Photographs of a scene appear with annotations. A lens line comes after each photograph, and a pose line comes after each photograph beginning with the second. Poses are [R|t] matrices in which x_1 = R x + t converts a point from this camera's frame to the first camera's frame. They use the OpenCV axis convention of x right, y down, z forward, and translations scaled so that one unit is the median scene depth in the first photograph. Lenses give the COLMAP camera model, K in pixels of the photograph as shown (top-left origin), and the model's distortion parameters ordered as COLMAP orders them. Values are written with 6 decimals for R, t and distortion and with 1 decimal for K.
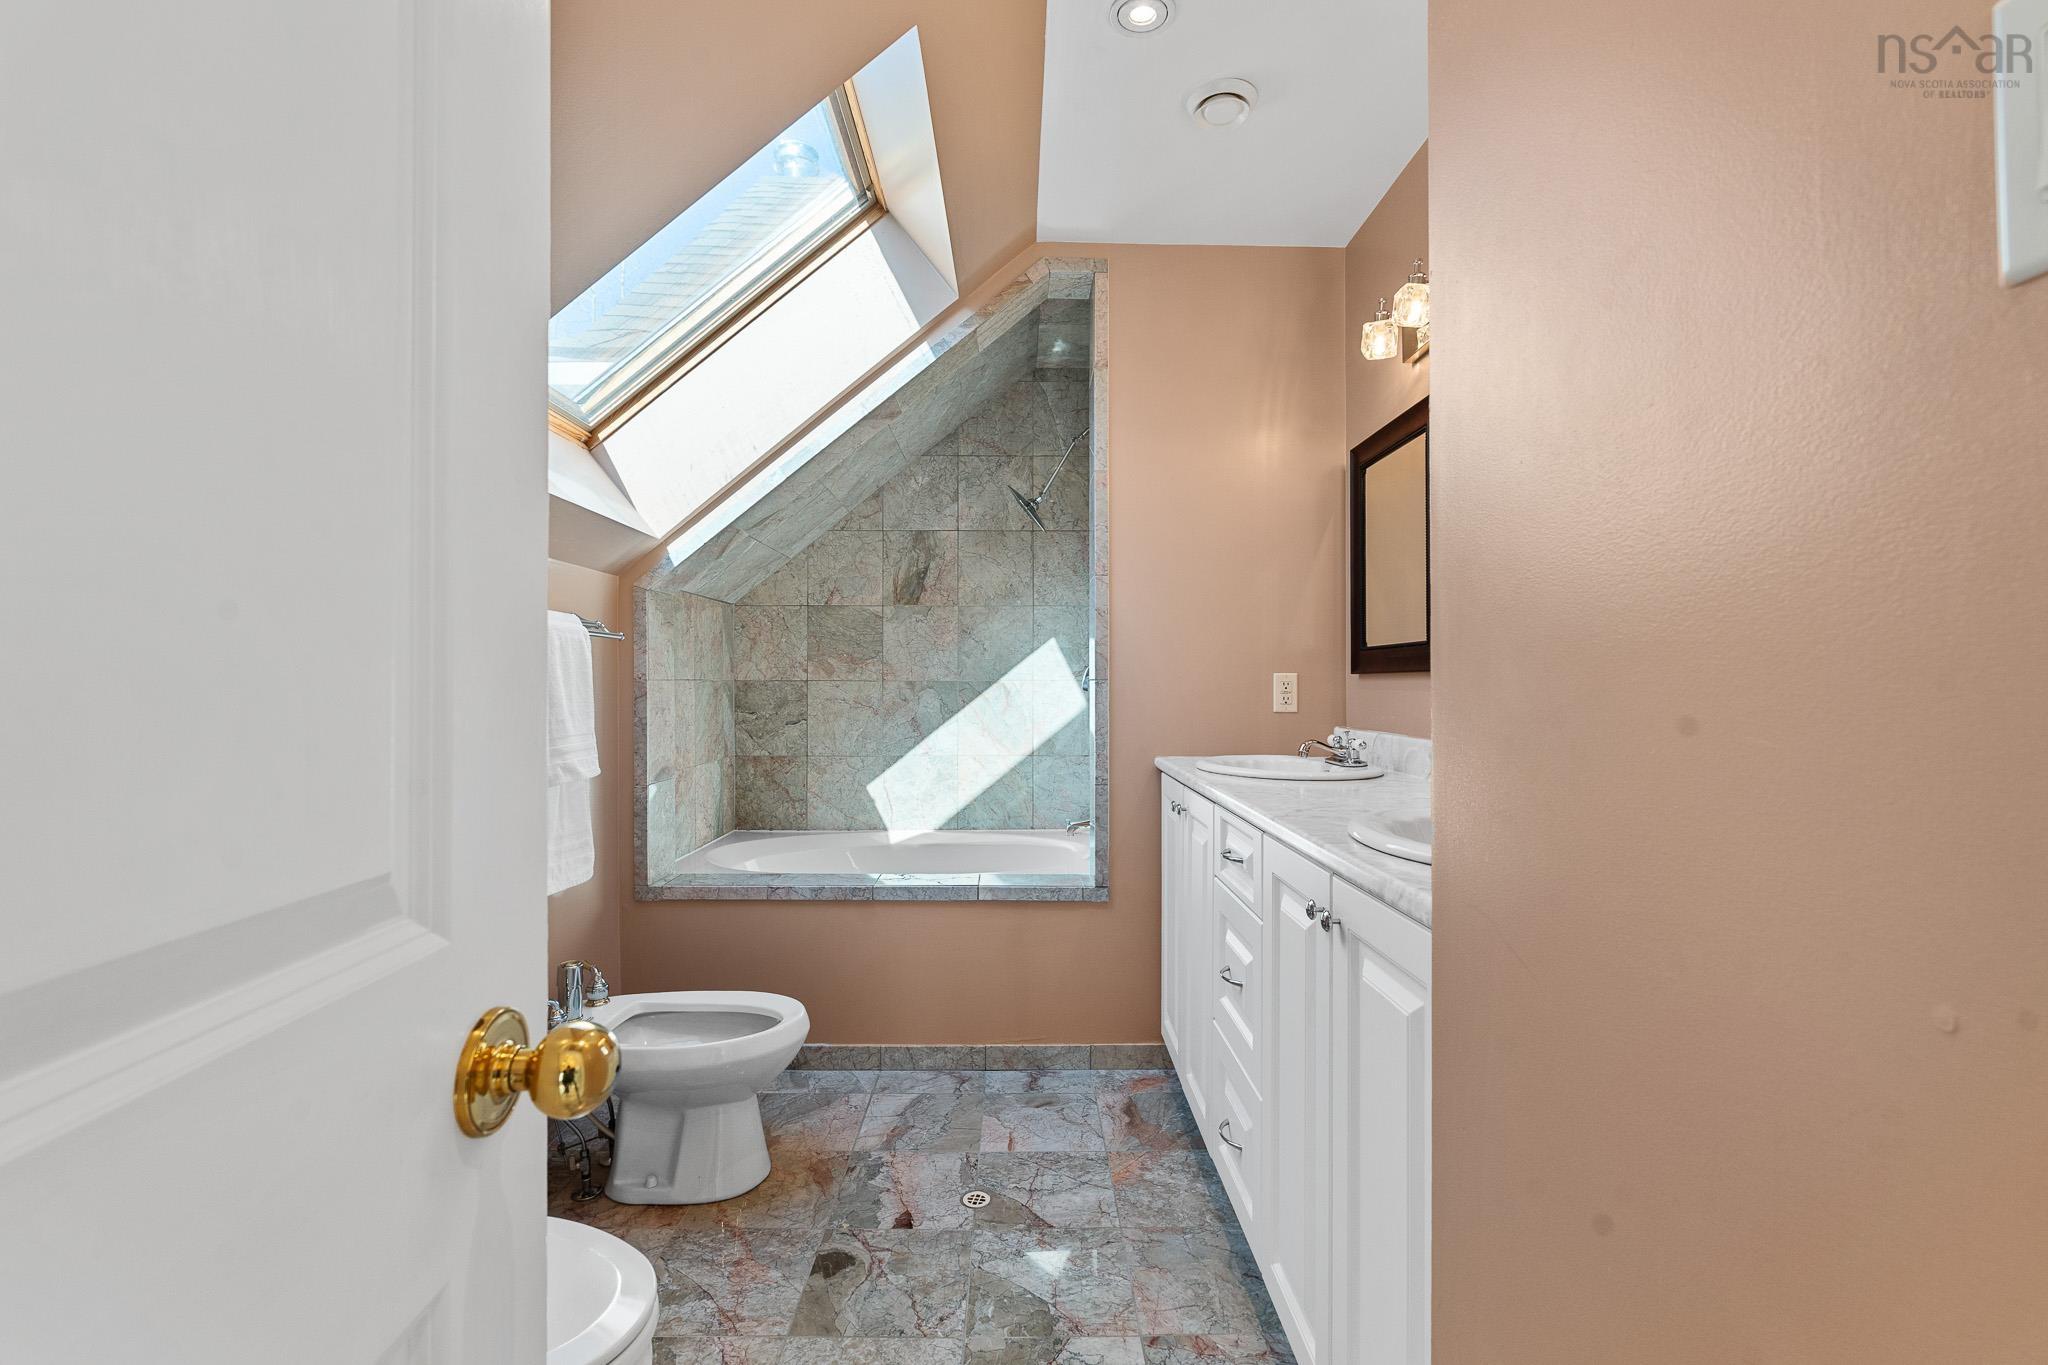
lens RADIAL K [[902.2, 0, 1018.1], [0, 902.2, 679.7], [0, 0, 1]] dist [-0.000620, -0.000504]
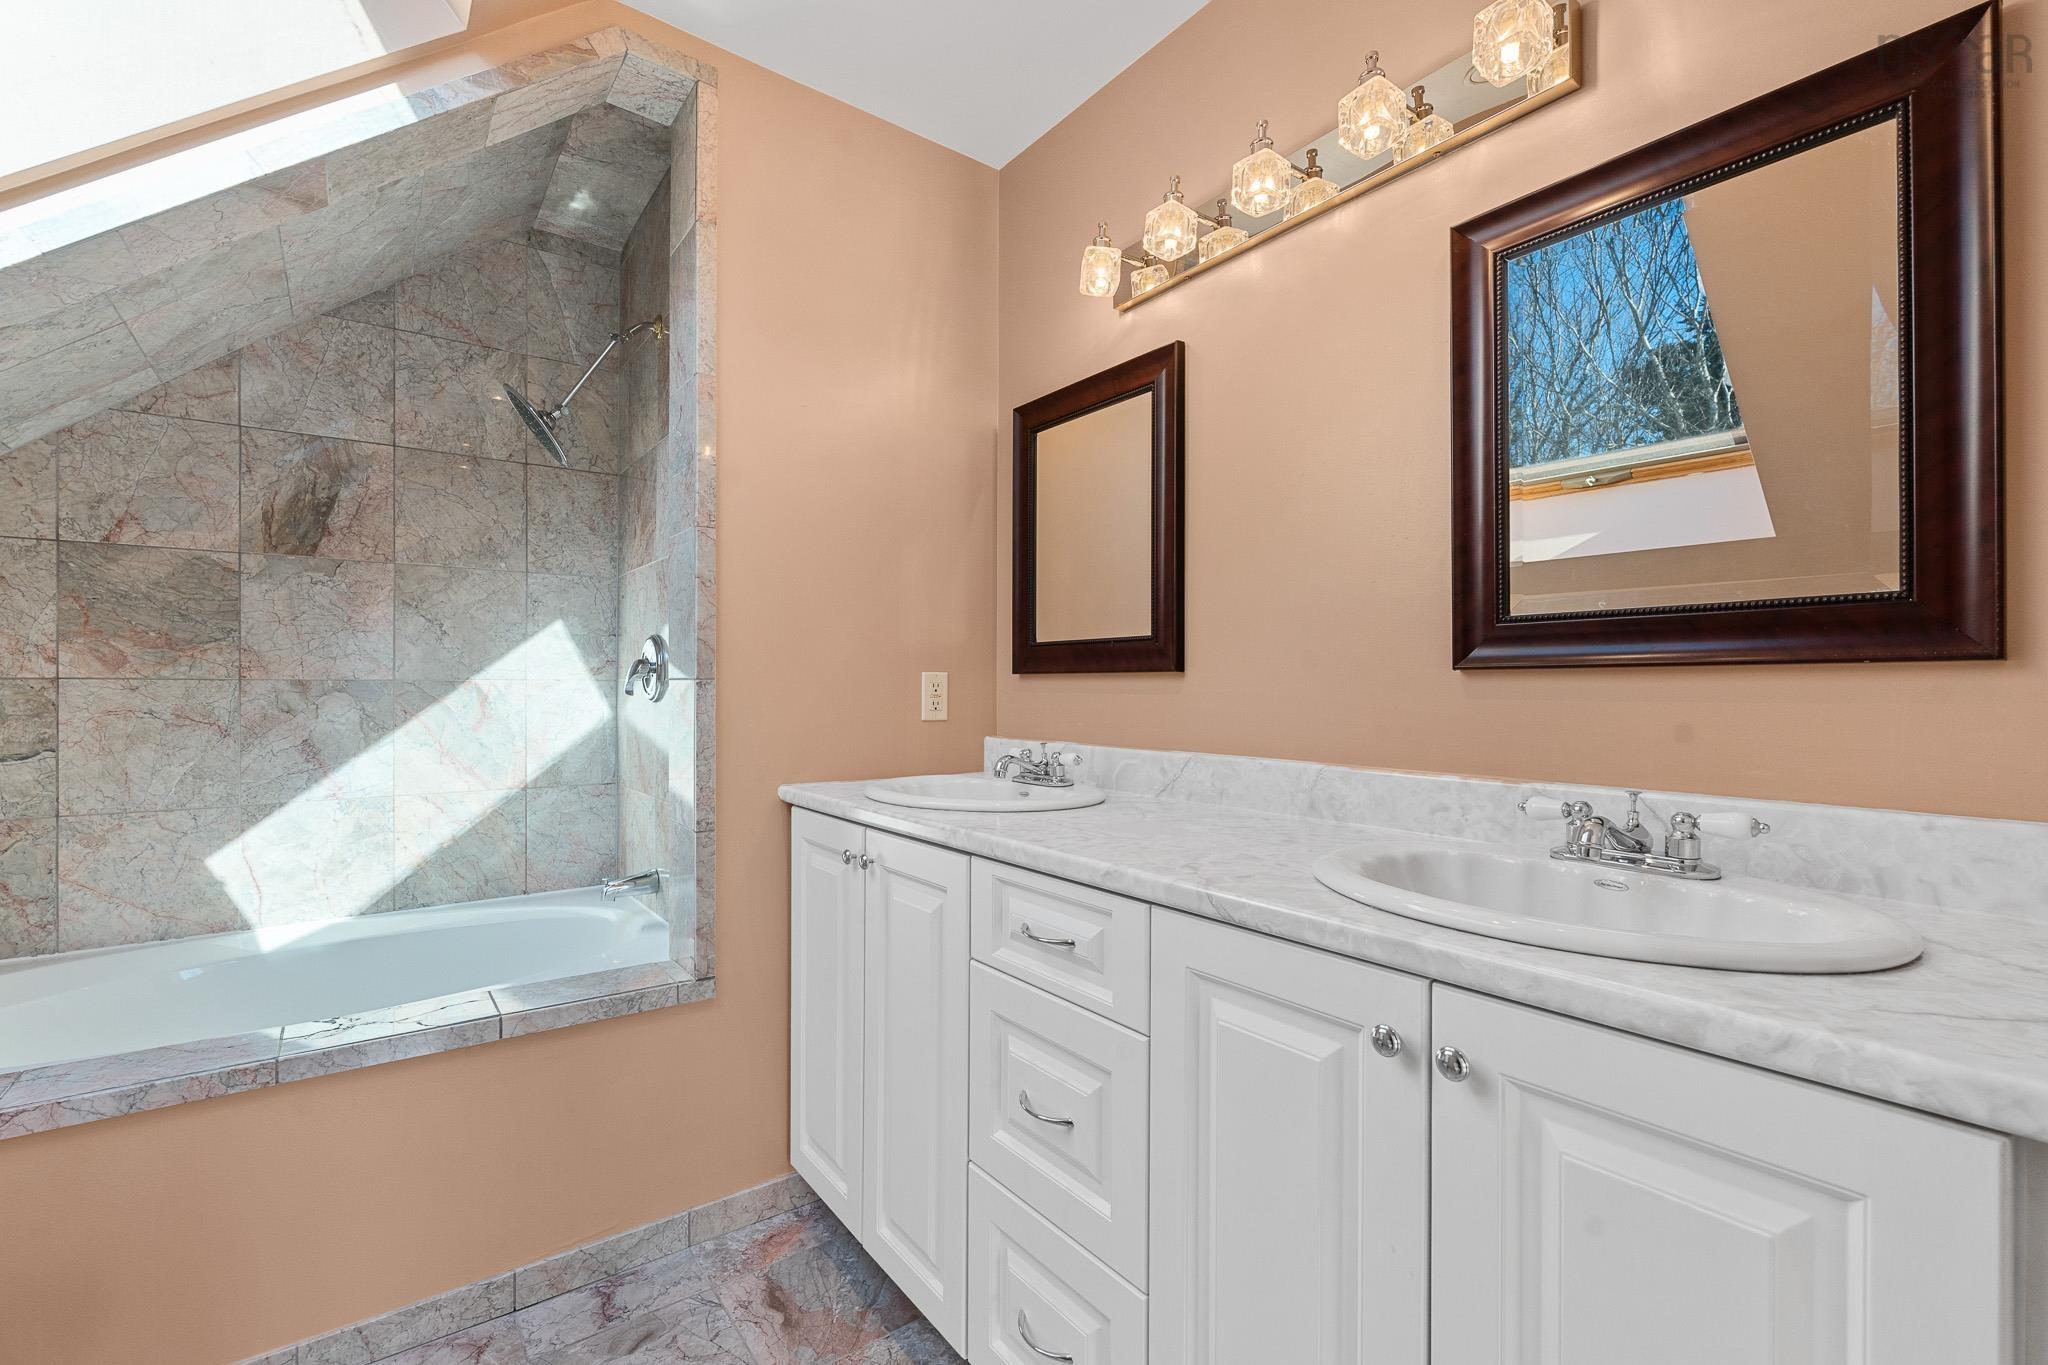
lens RADIAL K [[902.2, 0, 1030.0], [0, 902.2, 691.2], [0, 0, 1]] dist [-0.000620, -0.000504]
pose [[0.803828, -0.001834, 0.594859, -0.095835], [-0.004630, 0.999946, 0.009339, 0.001227], [-0.594844, -0.010262, 0.803776, 0.241206]]
